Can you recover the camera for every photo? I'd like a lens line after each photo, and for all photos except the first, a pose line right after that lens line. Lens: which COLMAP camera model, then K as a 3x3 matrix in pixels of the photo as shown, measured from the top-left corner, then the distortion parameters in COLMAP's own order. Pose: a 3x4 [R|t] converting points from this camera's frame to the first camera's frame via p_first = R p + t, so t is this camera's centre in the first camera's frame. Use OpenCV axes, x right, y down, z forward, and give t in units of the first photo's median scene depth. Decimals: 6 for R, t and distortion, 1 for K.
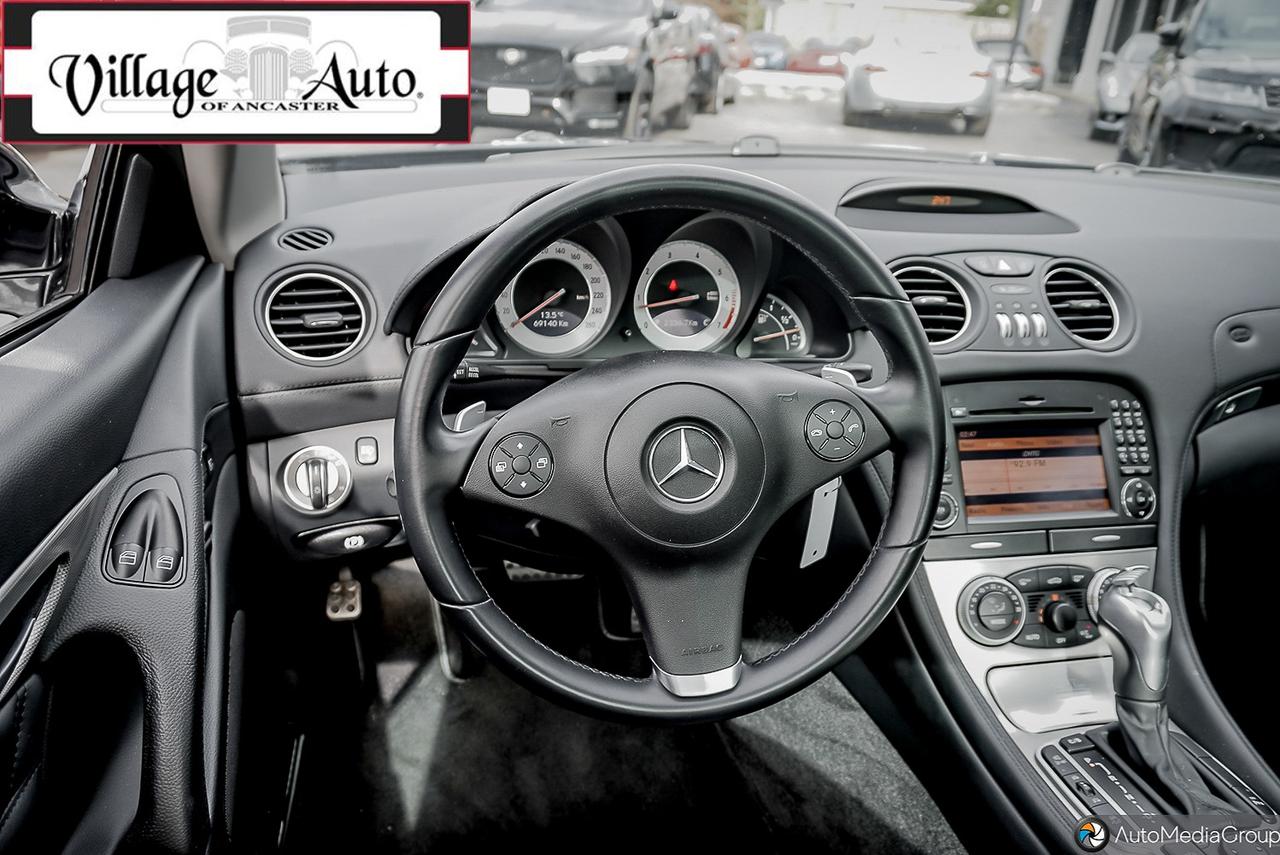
lens RADIAL K [[874.2, 0, 640.0], [0, 874.2, 427.5], [0, 0, 1]] dist [-0.068691, 0.065956]
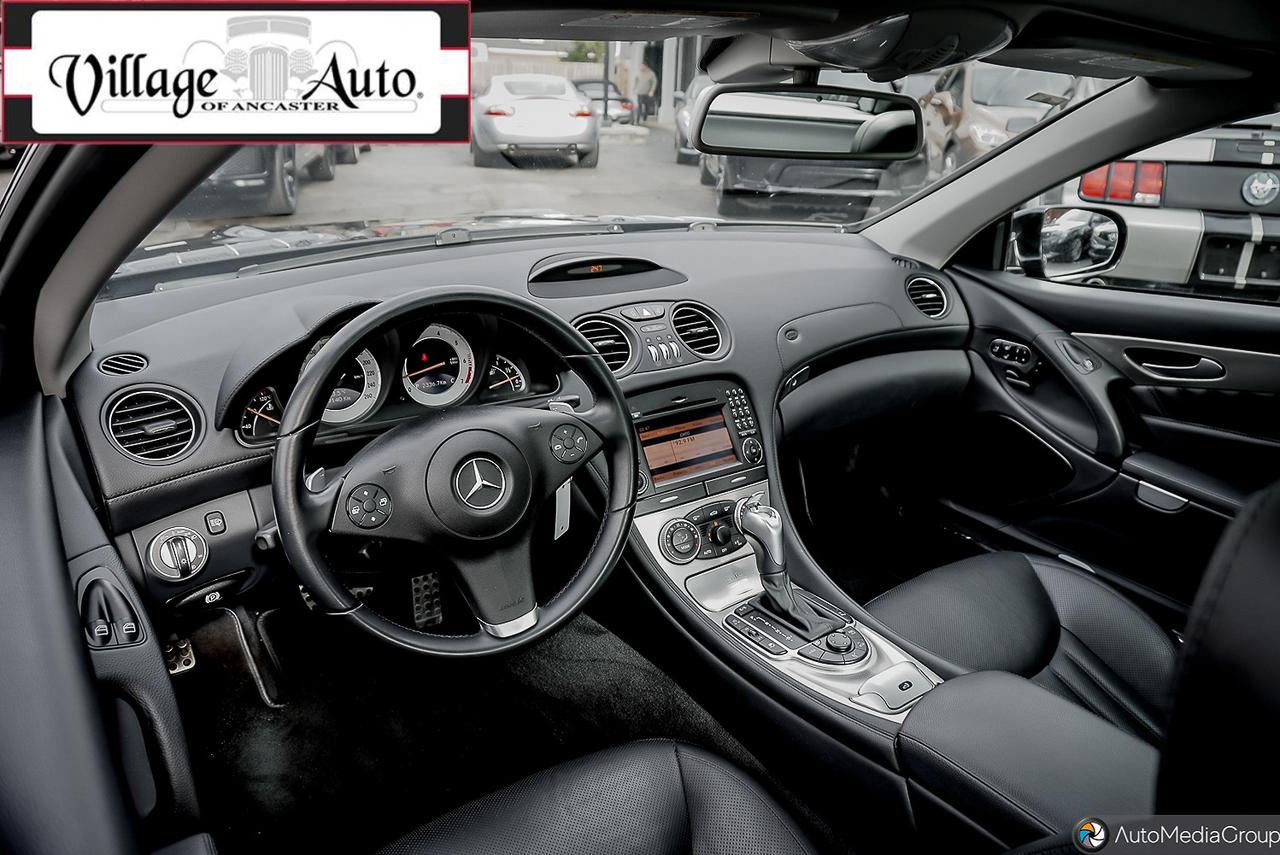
lens RADIAL K [[822.5, 0, 640.0], [0, 822.5, 427.5], [0, 0, 1]] dist [-0.041665, 0.000882]
pose [[0.912744, -0.169837, 0.371556, -0.153846], [0.173987, 0.984489, 0.022600, -0.027583], [-0.369631, 0.044018, 0.928136, -0.311090]]
